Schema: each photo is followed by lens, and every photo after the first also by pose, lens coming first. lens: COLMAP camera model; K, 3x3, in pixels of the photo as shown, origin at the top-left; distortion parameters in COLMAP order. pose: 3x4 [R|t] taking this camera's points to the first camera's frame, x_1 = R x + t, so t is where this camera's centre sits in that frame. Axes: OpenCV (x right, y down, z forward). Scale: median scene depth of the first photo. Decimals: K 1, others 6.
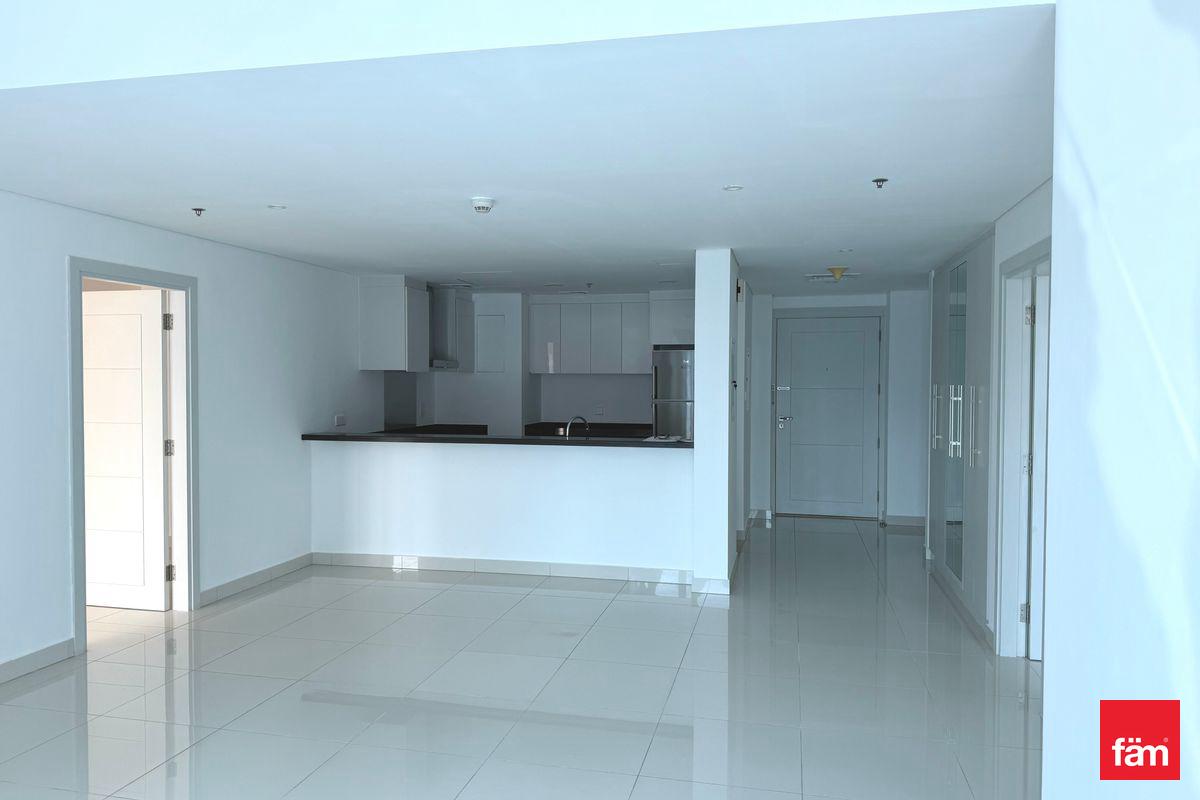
lens RADIAL K [[878.5, 0, 596.6], [0, 878.5, 399.3], [0, 0, 1]] dist [0.143651, -0.259000]
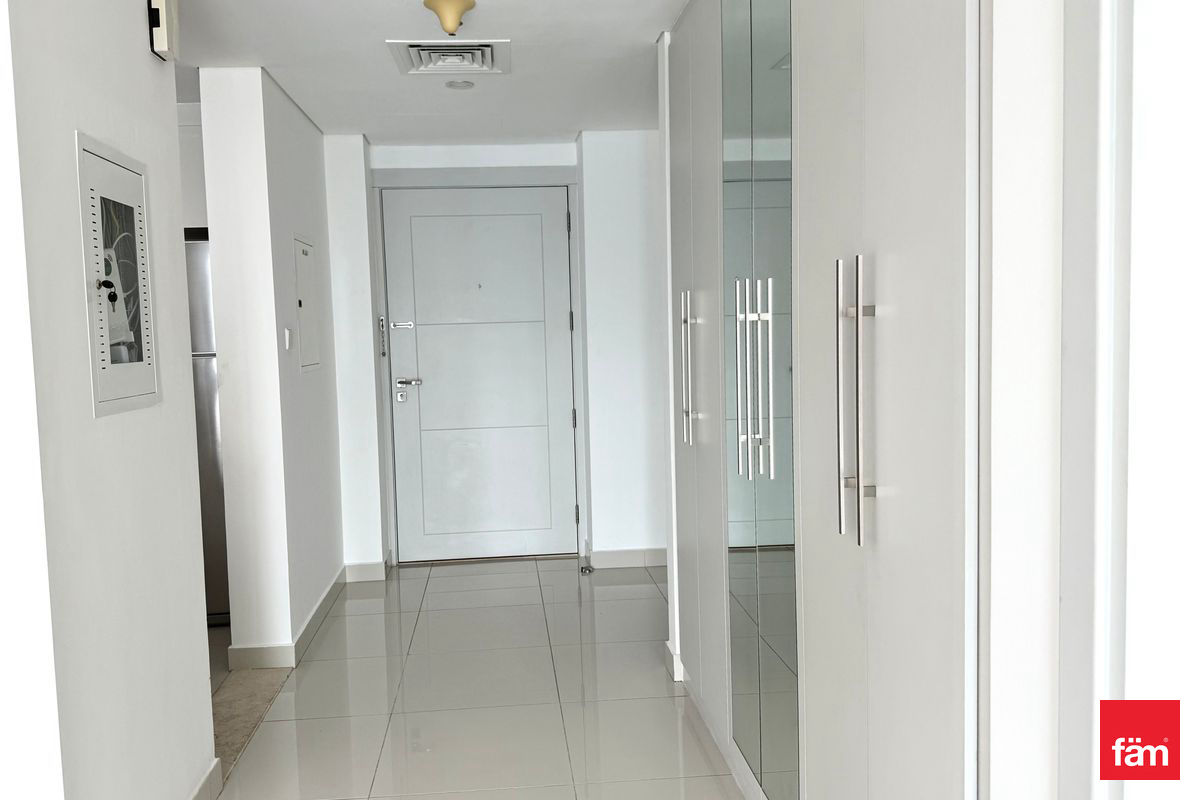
lens RADIAL K [[878.5, 0, 596.6], [0, 878.5, 399.3], [0, 0, 1]] dist [0.143651, -0.259000]
pose [[0.948717, -0.054387, 0.311414, 0.161822], [0.039060, 0.997708, 0.055248, 0.007284], [-0.313705, -0.040251, 0.948667, 0.481289]]
